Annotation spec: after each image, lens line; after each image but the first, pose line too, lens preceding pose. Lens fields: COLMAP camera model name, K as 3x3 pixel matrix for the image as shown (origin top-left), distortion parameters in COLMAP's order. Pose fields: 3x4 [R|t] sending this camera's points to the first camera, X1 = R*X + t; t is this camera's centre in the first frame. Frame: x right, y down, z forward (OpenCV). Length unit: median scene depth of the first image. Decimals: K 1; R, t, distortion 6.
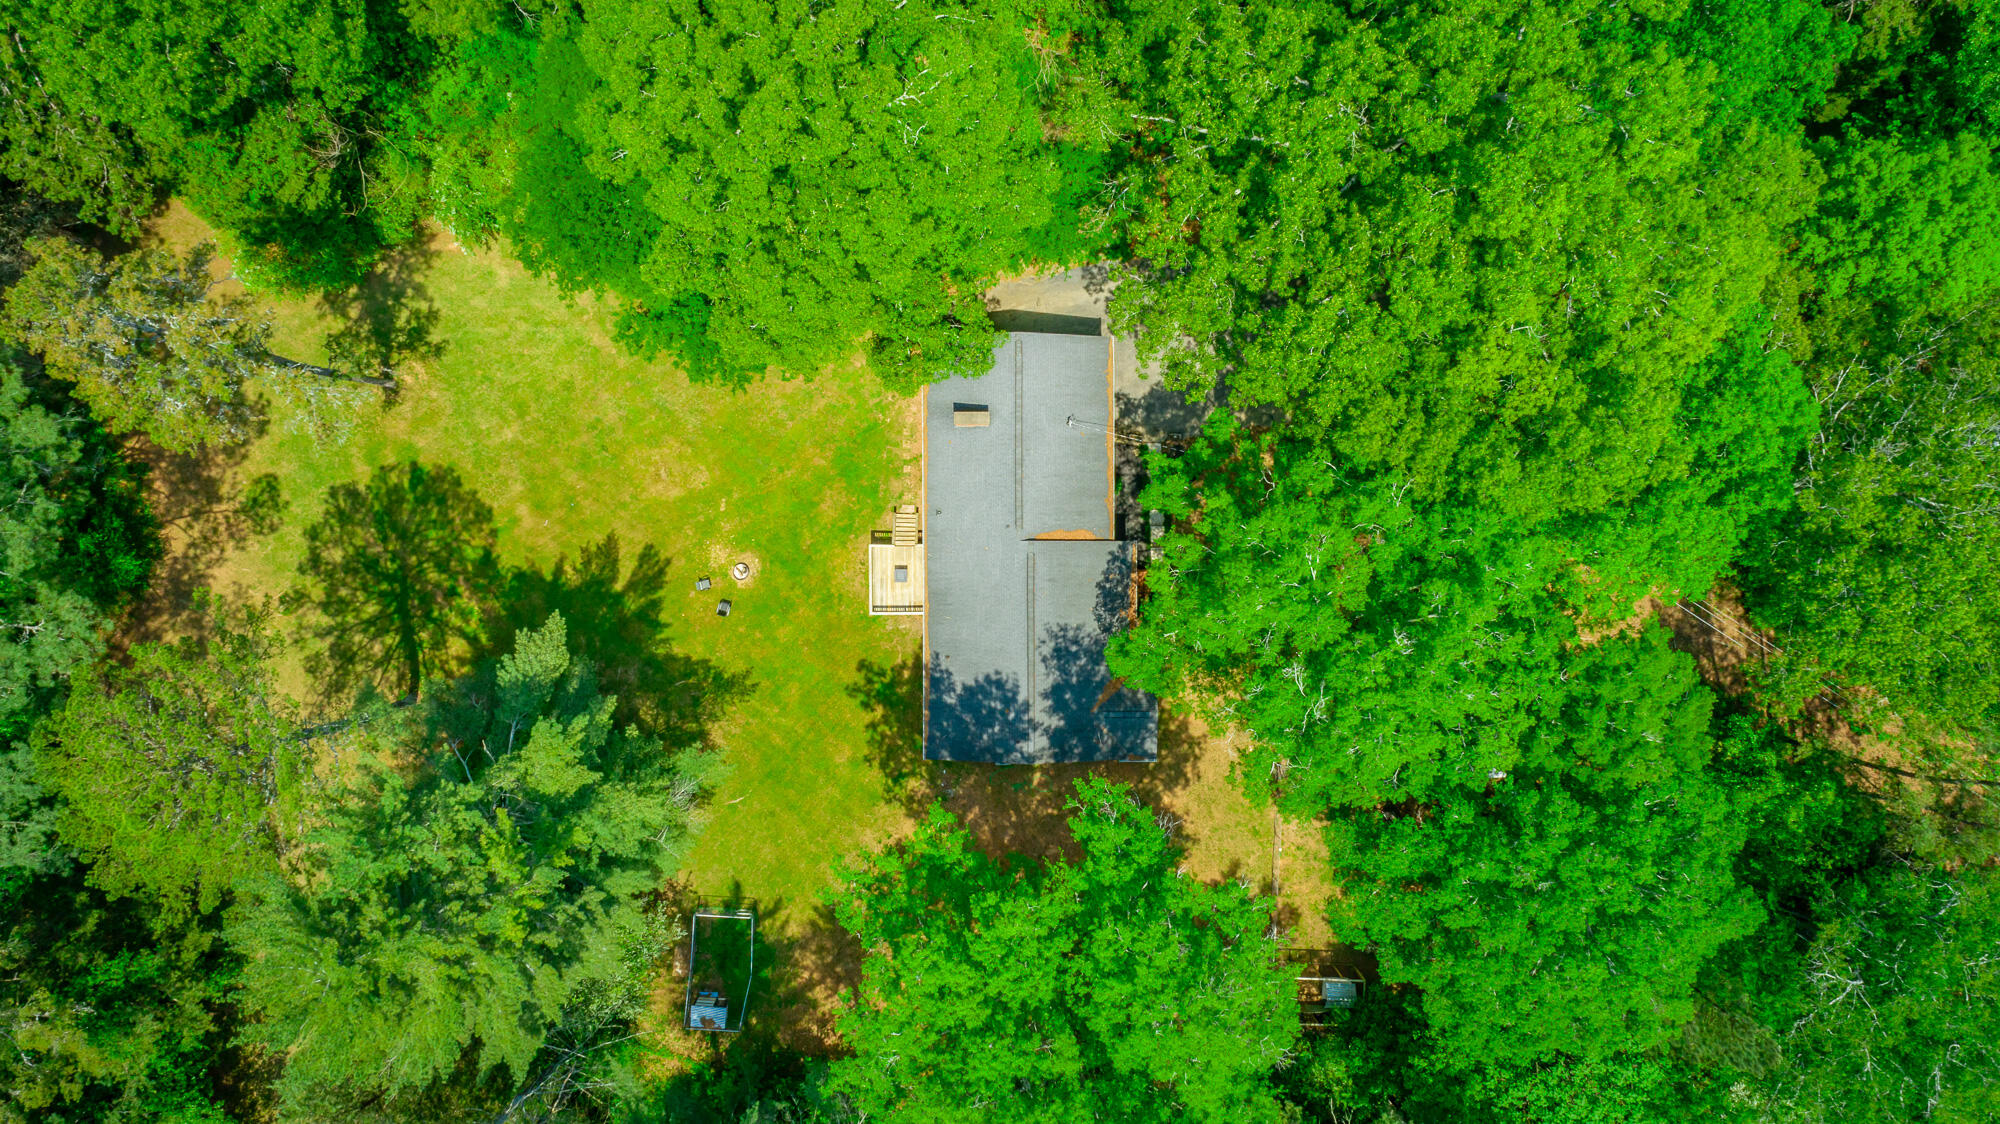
lens RADIAL K [[1358.6, 0, 1000.0], [0, 1358.6, 562.0], [0, 0, 1]] dist [-0.010502, 0.005374]
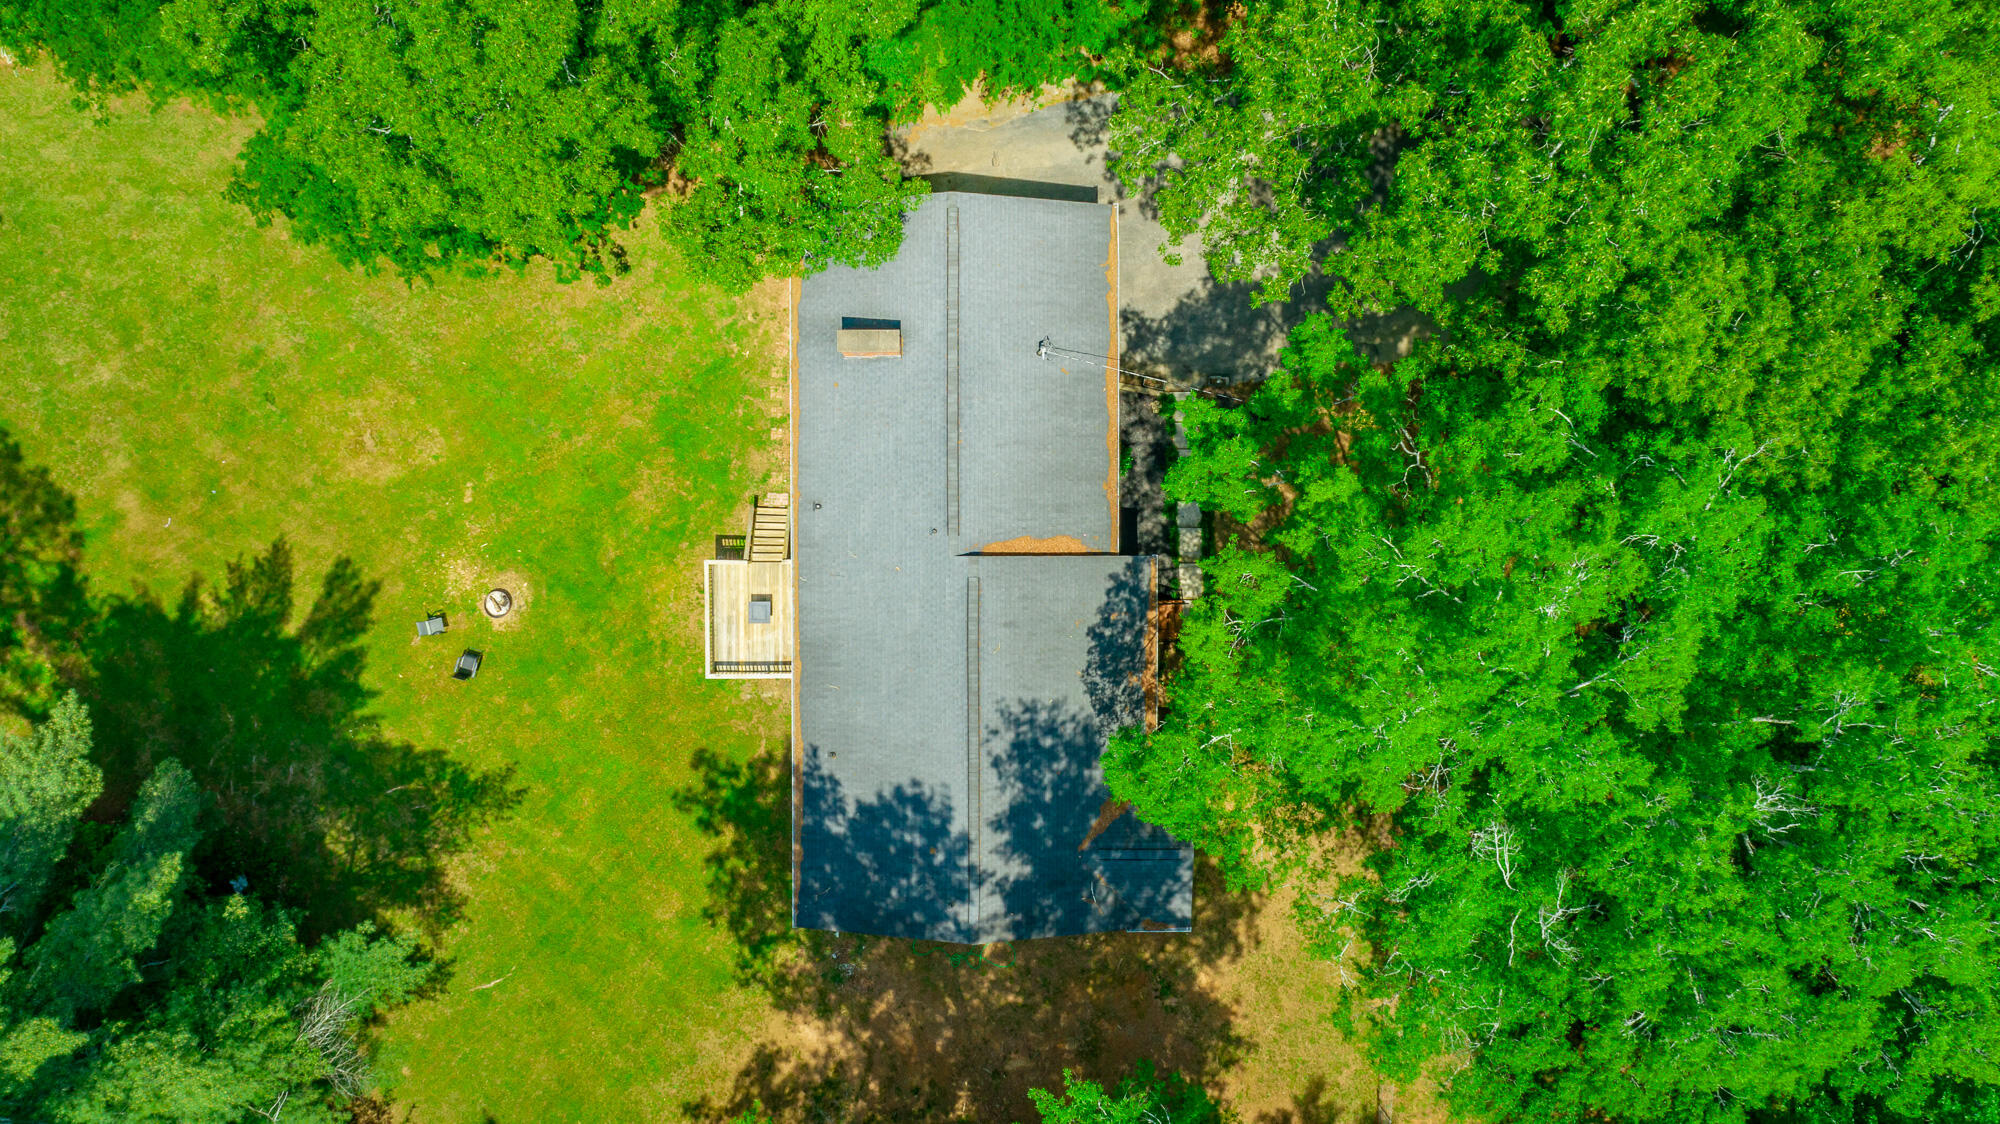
lens RADIAL K [[1358.6, 0, 1000.0], [0, 1358.6, 562.0], [0, 0, 1]] dist [-0.010502, 0.005374]
pose [[0.999994, 0.001121, -0.003235, 0.034069], [-0.001086, 0.999942, 0.010678, -0.018212], [0.003247, -0.010675, 0.999938, 0.403985]]
